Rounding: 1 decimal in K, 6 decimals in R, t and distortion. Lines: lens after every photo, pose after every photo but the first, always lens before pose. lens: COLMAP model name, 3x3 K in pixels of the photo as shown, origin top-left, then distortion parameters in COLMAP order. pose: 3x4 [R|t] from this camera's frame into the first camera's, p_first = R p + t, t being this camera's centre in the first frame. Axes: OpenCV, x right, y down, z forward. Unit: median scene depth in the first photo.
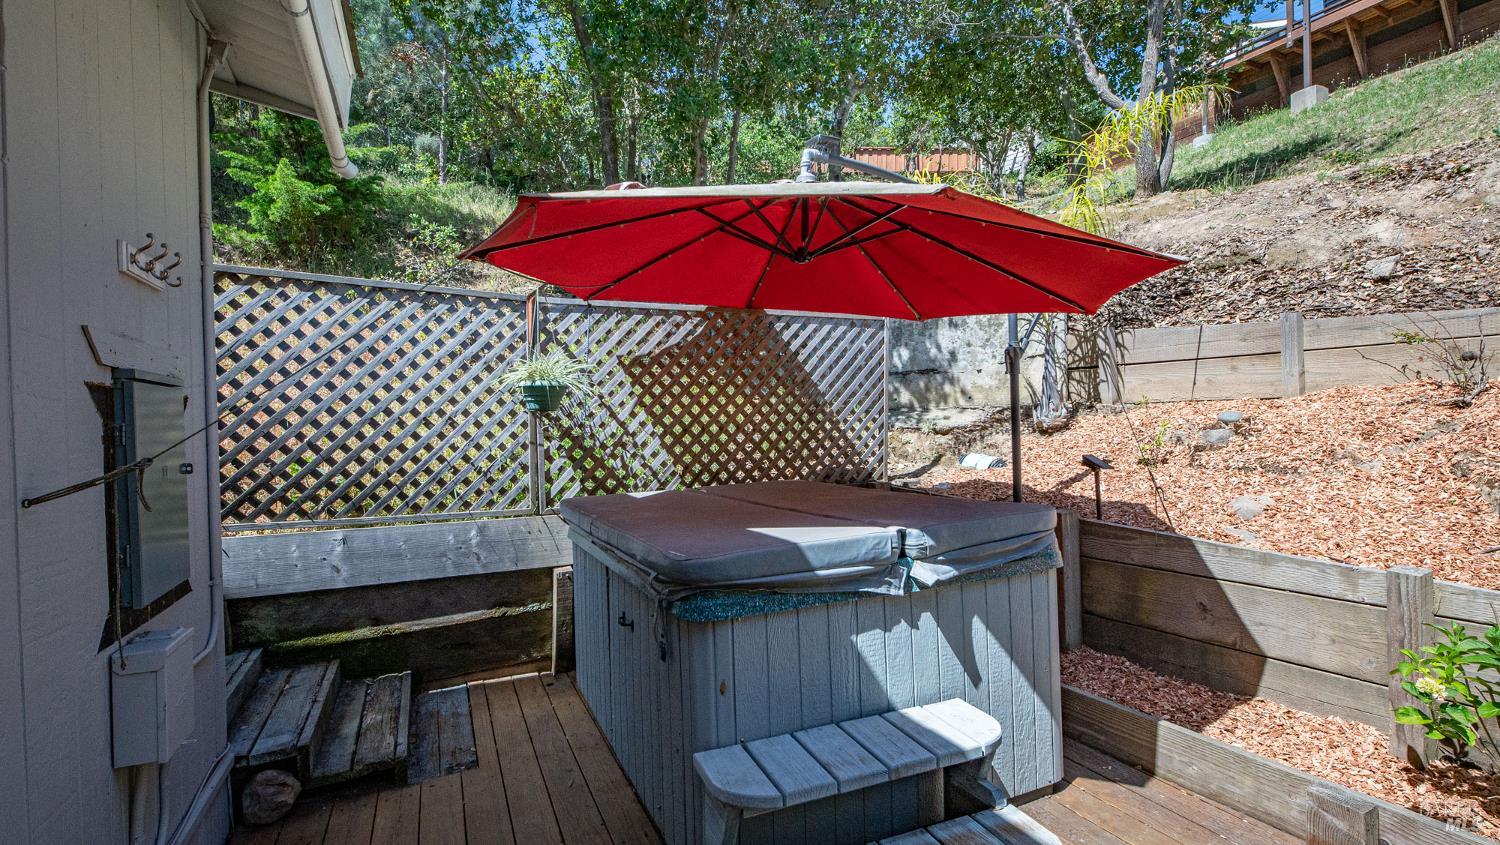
lens RADIAL K [[671.2, 0, 750.0], [0, 671.2, 422.5], [0, 0, 1]] dist [0.004629, -0.009088]
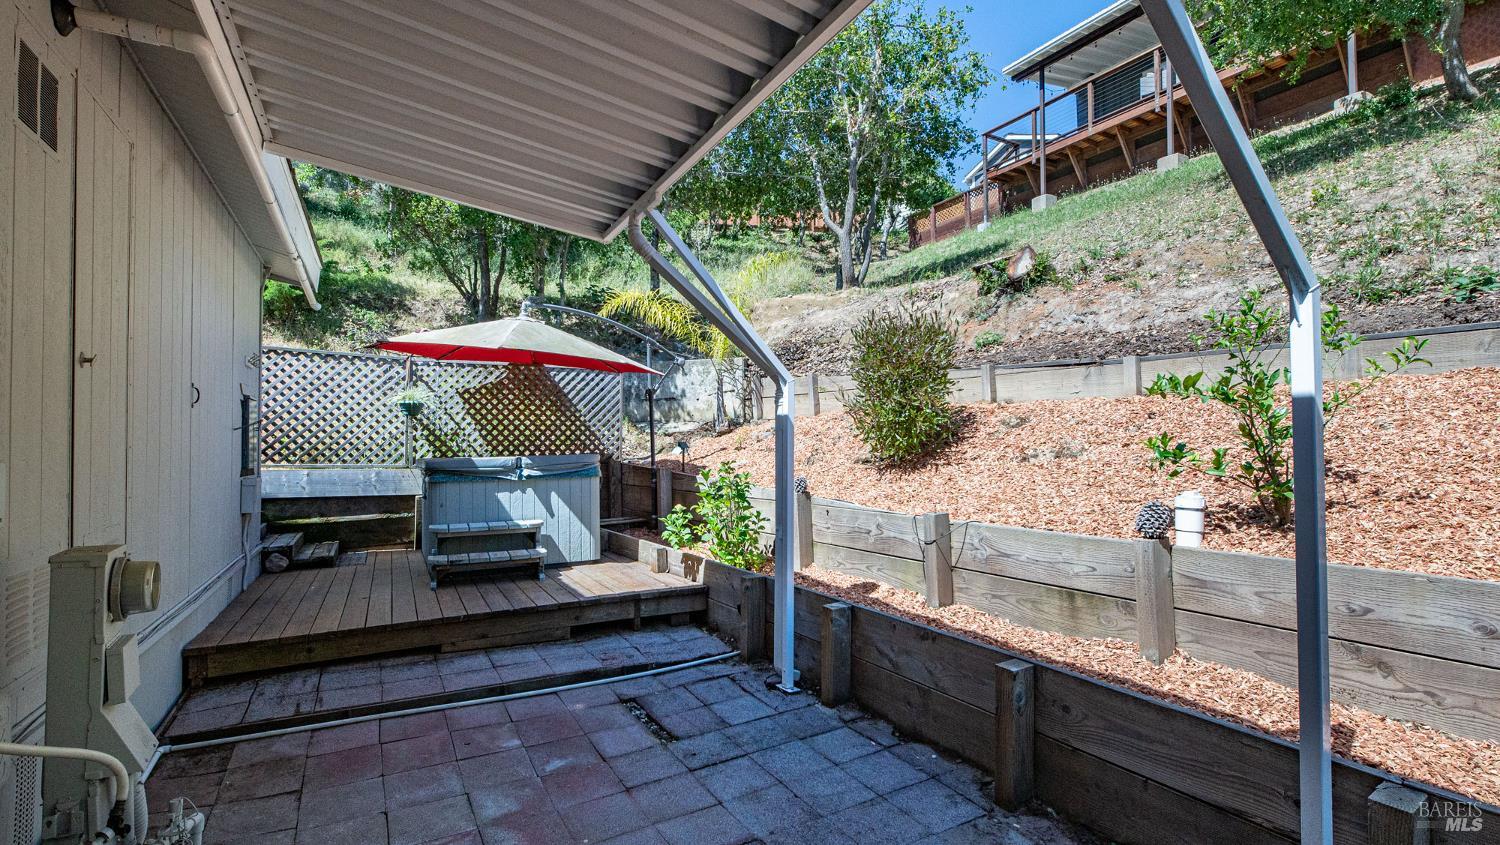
lens RADIAL K [[671.2, 0, 750.0], [0, 671.2, 422.5], [0, 0, 1]] dist [0.004629, -0.009088]
pose [[0.998426, 0.018029, 0.053100, 0.599678], [-0.016258, 0.999303, -0.033590, 0.054929], [-0.053669, 0.032674, 0.998024, -1.064671]]
